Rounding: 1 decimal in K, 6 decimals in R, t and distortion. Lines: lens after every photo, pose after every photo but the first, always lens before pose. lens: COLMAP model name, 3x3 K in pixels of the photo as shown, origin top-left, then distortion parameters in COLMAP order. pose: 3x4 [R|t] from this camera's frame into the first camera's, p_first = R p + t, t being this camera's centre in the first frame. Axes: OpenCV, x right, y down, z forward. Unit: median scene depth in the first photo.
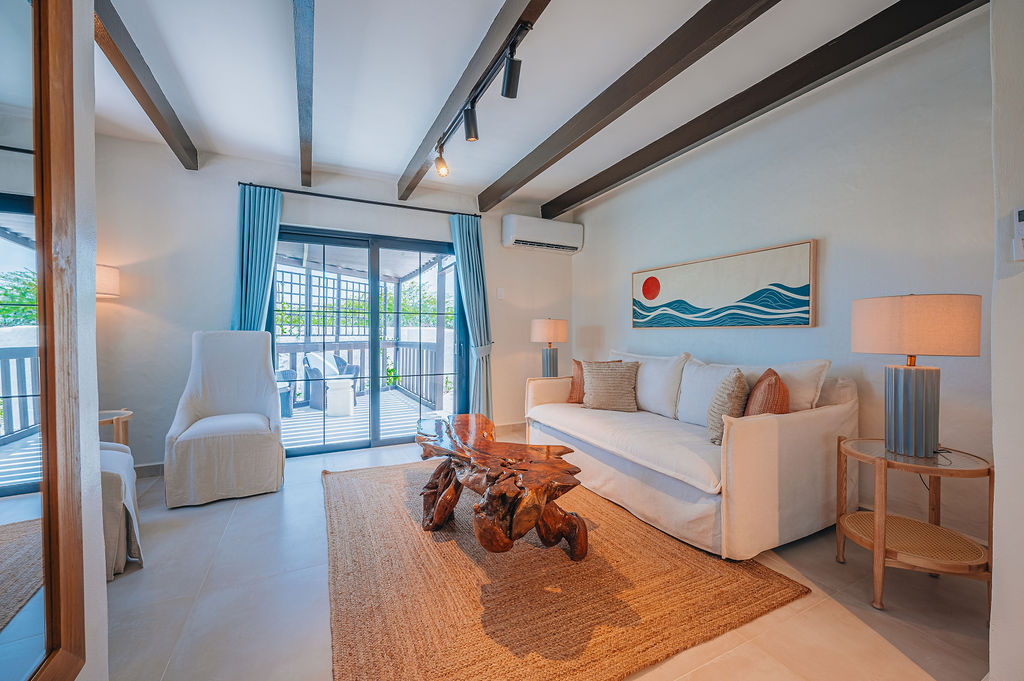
lens RADIAL K [[410.7, 0, 512.4], [0, 410.7, 339.6], [0, 0, 1]] dist [0.001870, -0.000794]
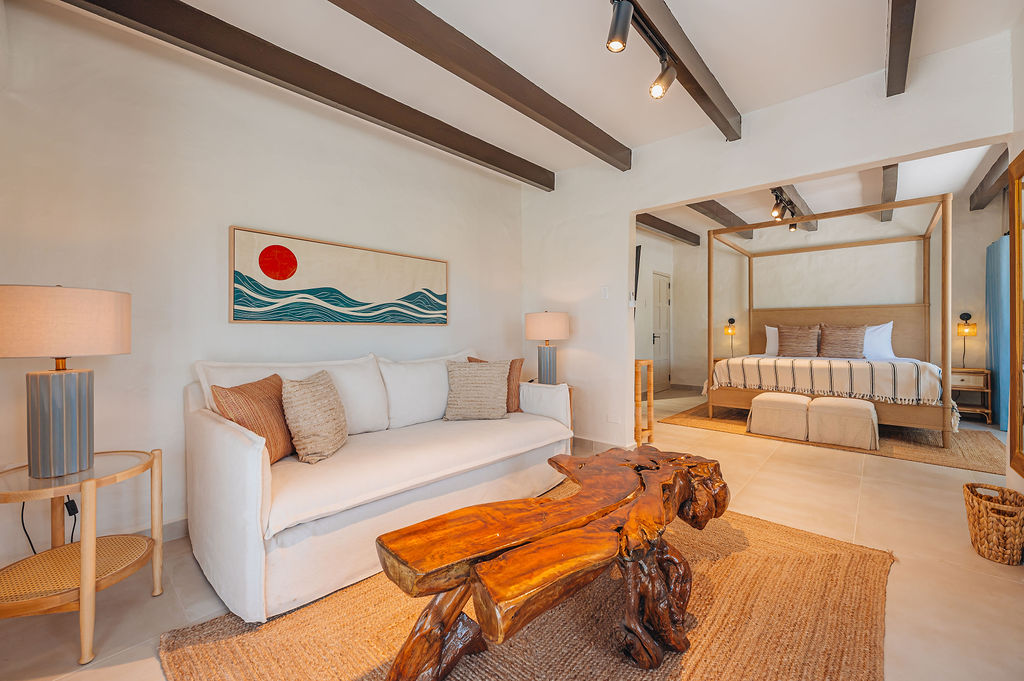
lens RADIAL K [[410.7, 0, 515.3], [0, 410.7, 331.3], [0, 0, 1]] dist [0.001870, -0.000794]
pose [[-0.375505, 0.003133, 0.926815, -0.415796], [0.018218, 0.999826, 0.004002, -0.008886], [-0.926641, 0.018388, -0.375497, 0.883792]]
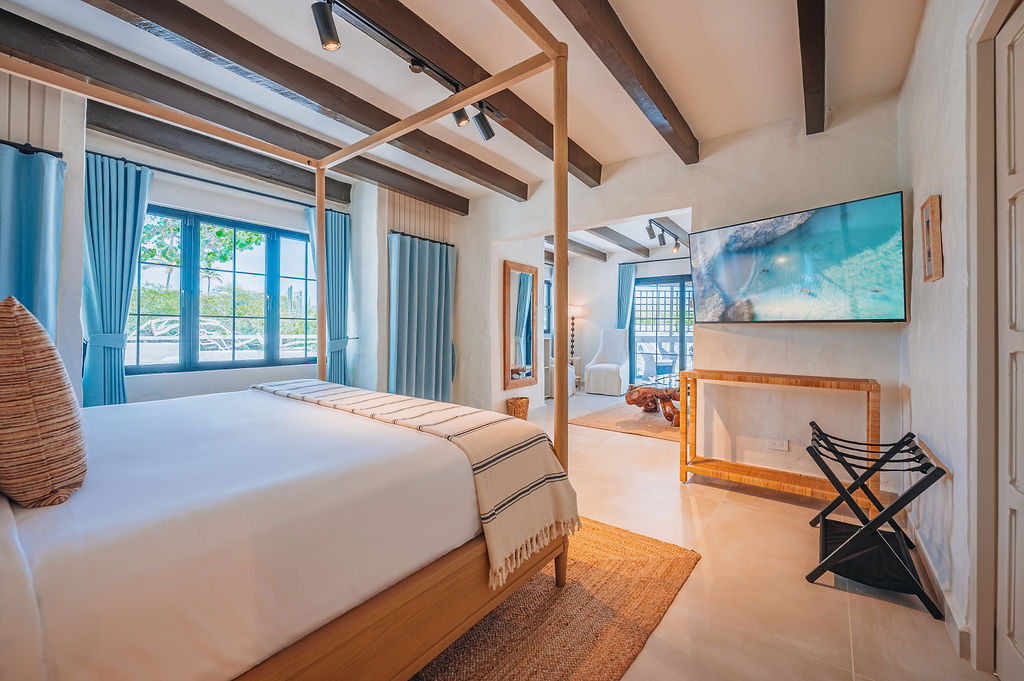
lens RADIAL K [[410.7, 0, 503.3], [0, 410.7, 331.0], [0, 0, 1]] dist [0.001870, -0.000794]
pose [[0.430384, 0.004971, -0.902632, 0.969299], [-0.016490, 0.999861, -0.002357, 0.004896], [0.902495, 0.015899, 0.430406, -0.473561]]
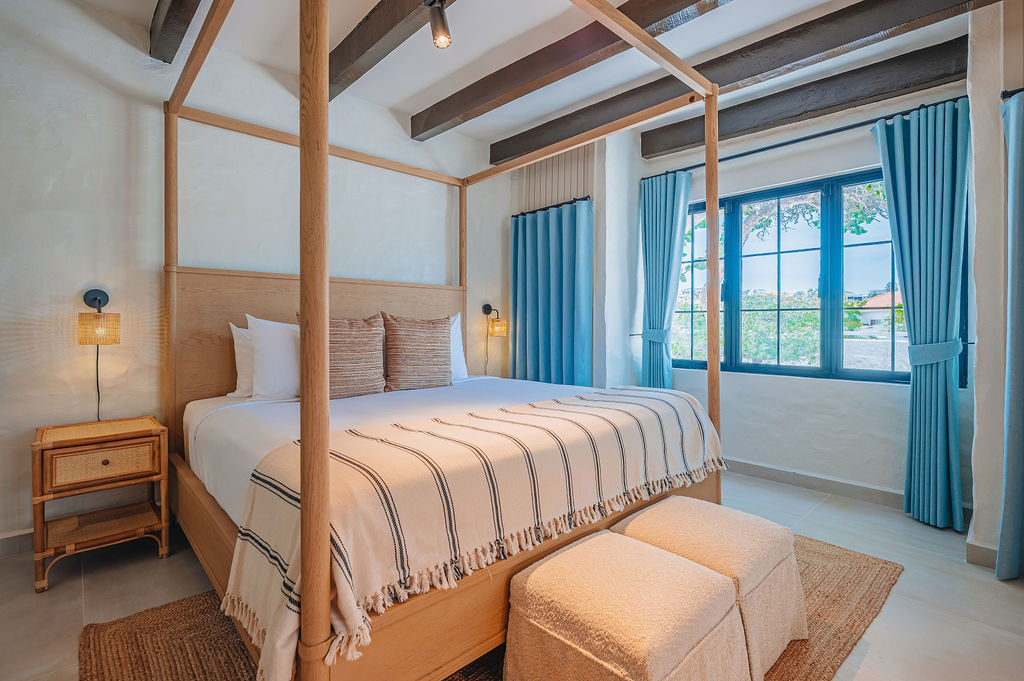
lens RADIAL K [[505.7, 0, 505.1], [0, 505.7, 339.5], [0, 0, 1]] dist [0.022673, -0.000625]
pose [[-0.951351, 0.011551, -0.307894, 0.611413], [-0.001029, 0.999172, 0.040668, -0.002987], [0.308109, 0.039006, -0.950551, 0.116715]]
